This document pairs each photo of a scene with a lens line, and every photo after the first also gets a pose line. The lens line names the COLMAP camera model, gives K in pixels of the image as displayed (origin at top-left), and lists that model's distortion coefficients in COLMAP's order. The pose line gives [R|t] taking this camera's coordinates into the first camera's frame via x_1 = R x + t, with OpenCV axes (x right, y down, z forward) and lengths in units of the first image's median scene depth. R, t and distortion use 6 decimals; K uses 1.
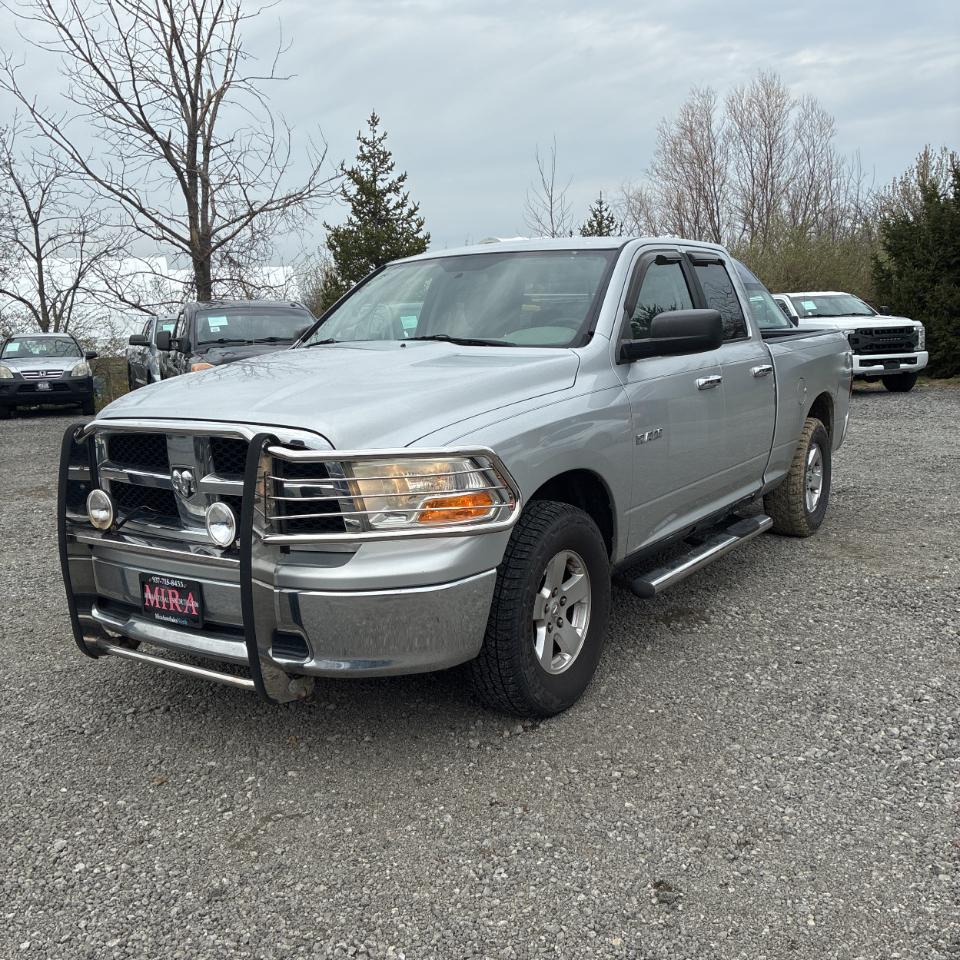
lens RADIAL K [[969.3, 0, 492.3], [0, 969.3, 464.2], [0, 0, 1]] dist [0.081145, -0.106189]
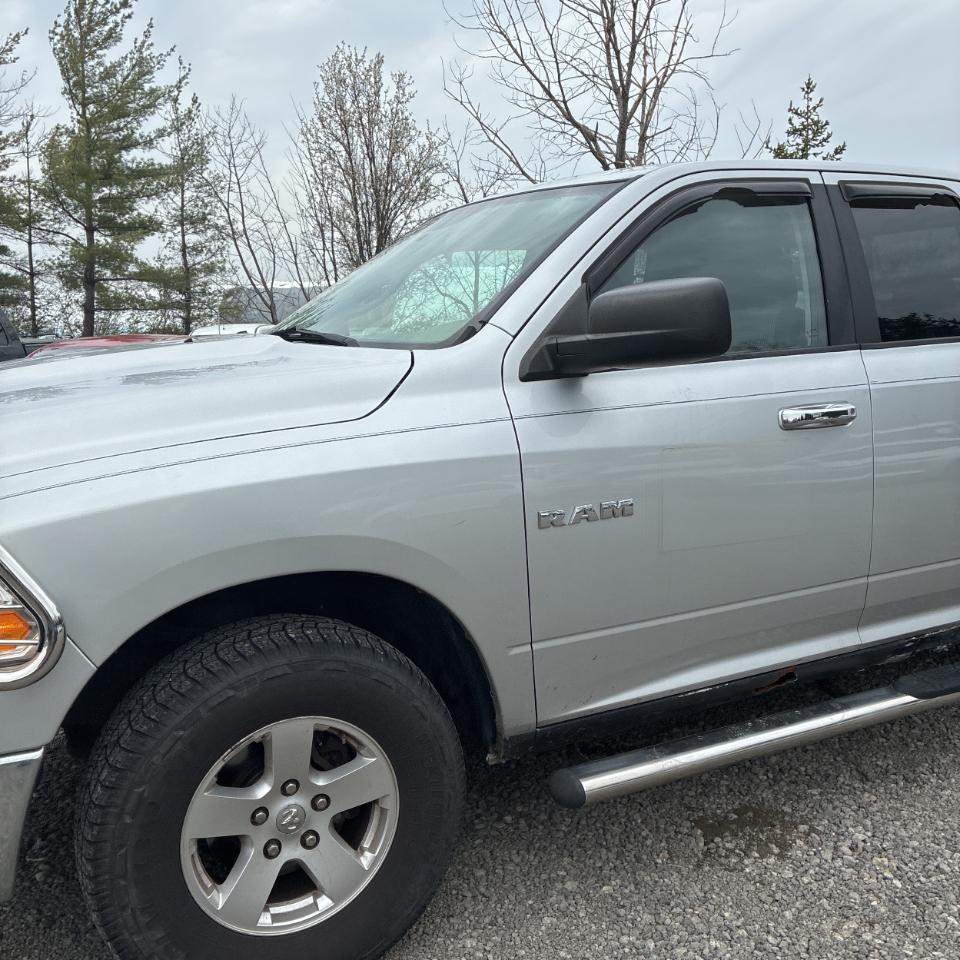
lens RADIAL K [[979.3, 0, 475.1], [0, 979.3, 463.5], [0, 0, 1]] dist [0.033680, -0.011043]
pose [[0.875163, 0.069990, -0.478740, 0.064051], [-0.069235, 0.997415, 0.019252, -0.011056], [0.478849, 0.016297, 0.877746, 0.085171]]
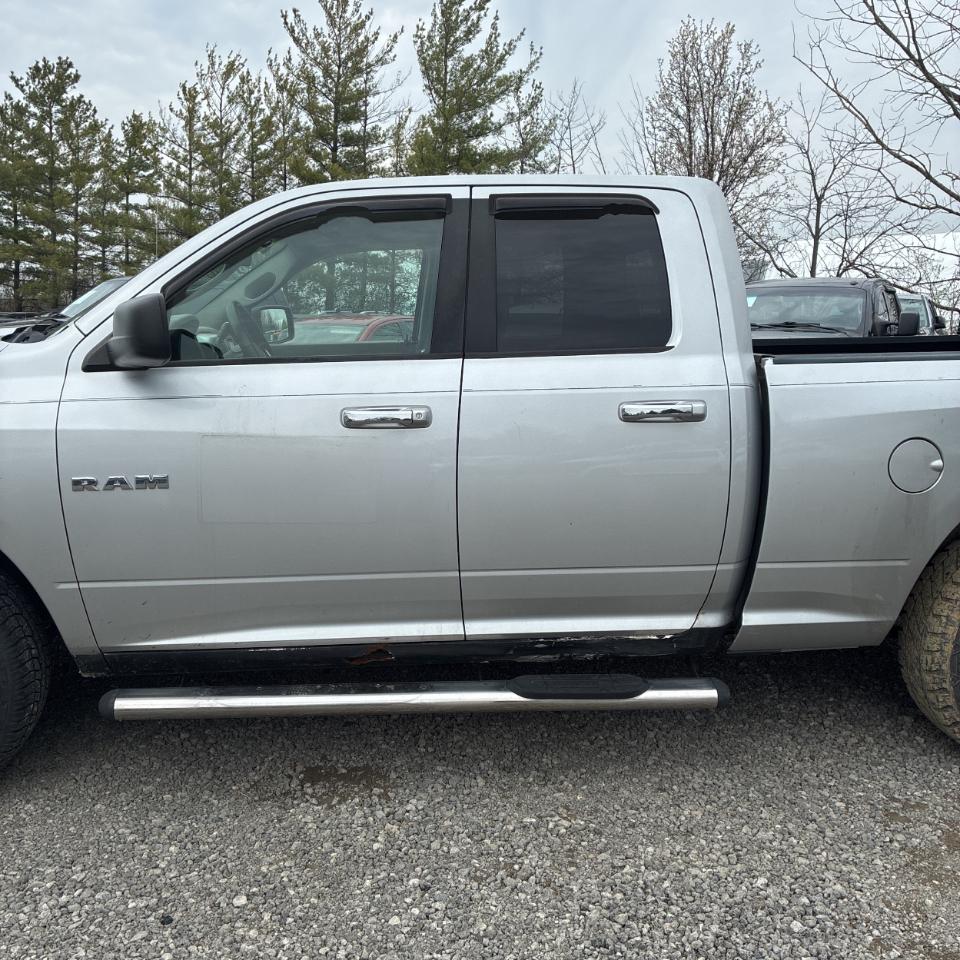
lens RADIAL K [[979.3, 0, 475.1], [0, 979.3, 463.5], [0, 0, 1]] dist [0.033680, -0.011043]
pose [[0.613830, 0.148753, -0.775297, 0.143811], [-0.132805, 0.987548, 0.084331, -0.022734], [0.778187, 0.051198, 0.625942, 0.133332]]
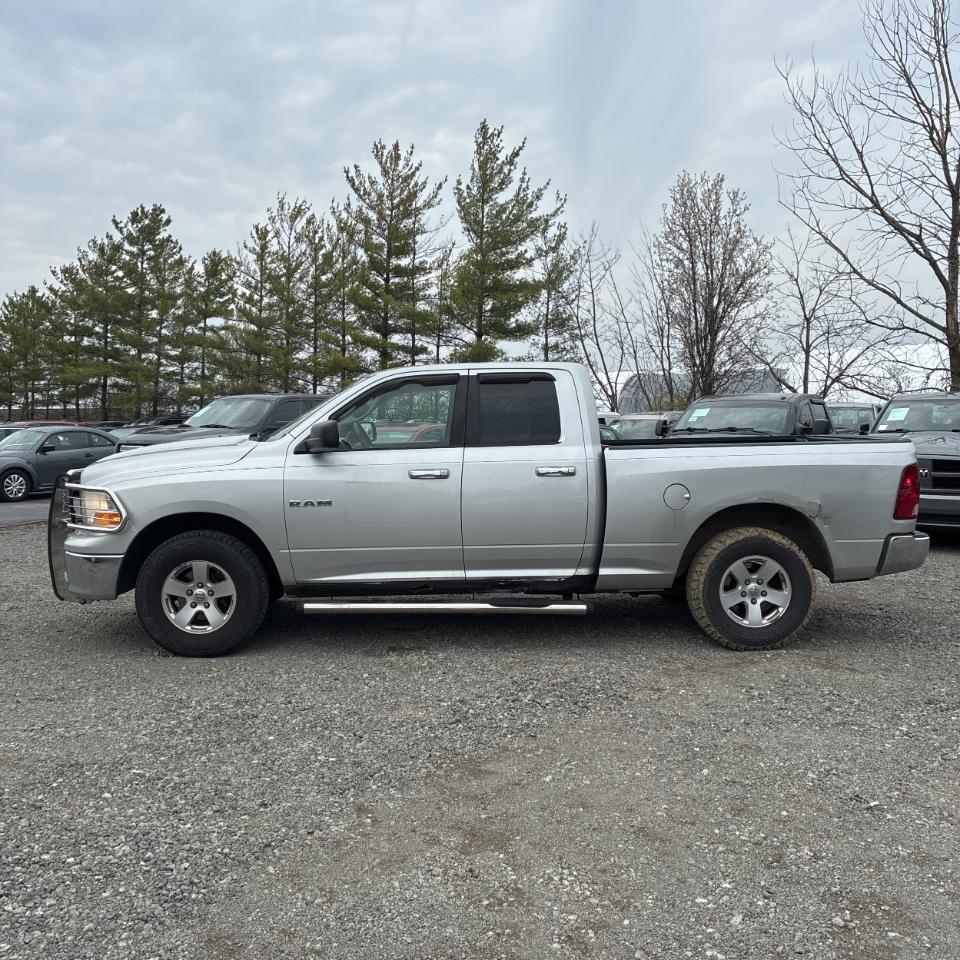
lens RADIAL K [[969.3, 0, 492.3], [0, 969.3, 464.2], [0, 0, 1]] dist [0.081145, -0.106189]
pose [[0.592691, 0.064360, -0.802854, 0.262375], [-0.128632, 0.991572, -0.015471, -0.017616], [0.795092, 0.112442, 0.595975, 0.057571]]
